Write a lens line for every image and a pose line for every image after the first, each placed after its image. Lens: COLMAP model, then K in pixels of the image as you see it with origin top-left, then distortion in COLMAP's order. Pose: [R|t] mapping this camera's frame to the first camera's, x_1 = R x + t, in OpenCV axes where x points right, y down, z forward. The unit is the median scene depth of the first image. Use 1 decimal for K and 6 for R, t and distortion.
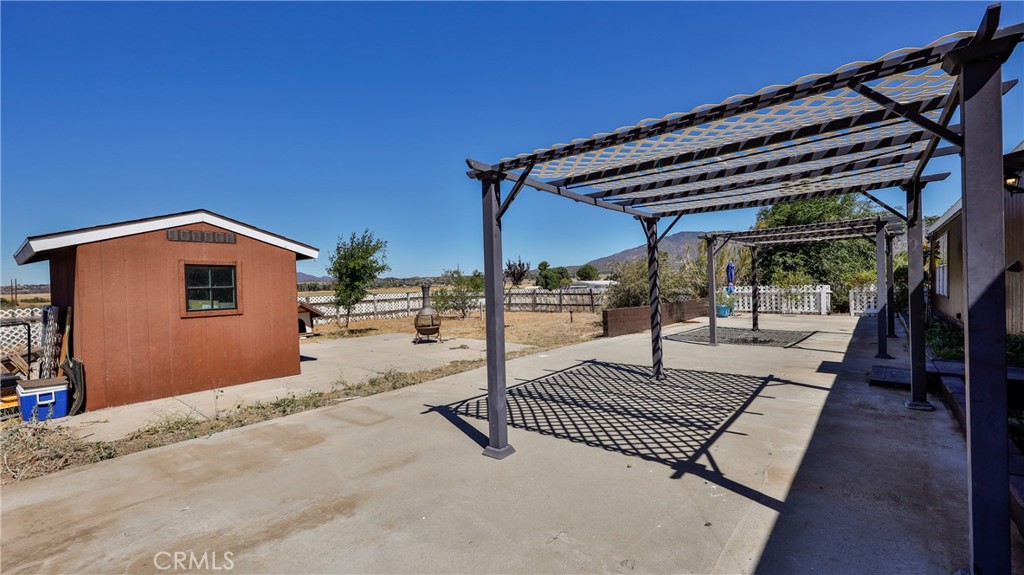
lens RADIAL K [[435.7, 0, 518.9], [0, 435.7, 289.5], [0, 0, 1]] dist [-0.001358, -0.000085]
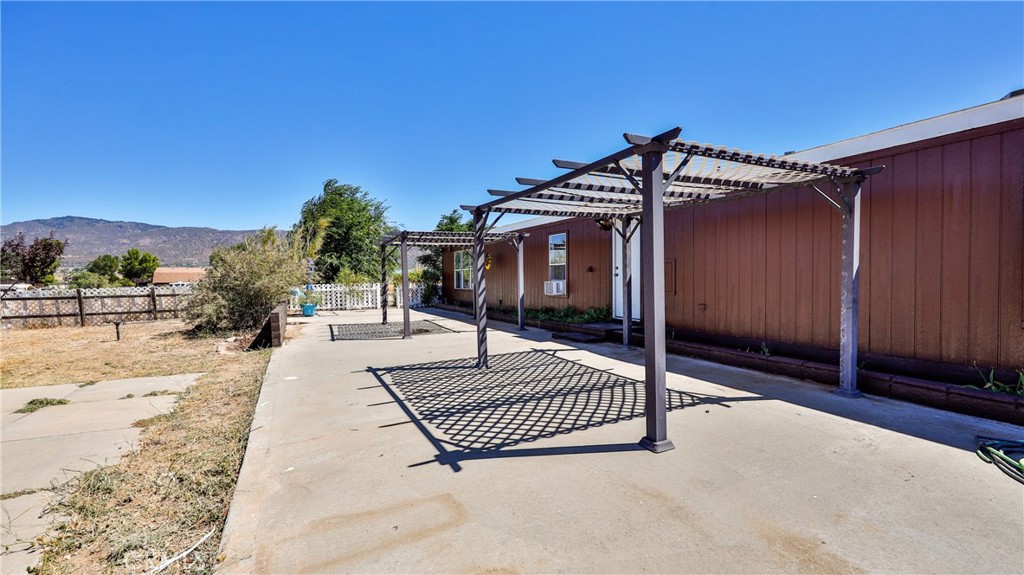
lens RADIAL K [[435.7, 0, 517.7], [0, 435.7, 278.9], [0, 0, 1]] dist [-0.001358, -0.000085]
pose [[0.395524, 0.012396, 0.918372, -0.477660], [0.015302, 0.999681, -0.020084, 0.014446], [-0.918328, 0.021996, 0.395209, 0.417905]]
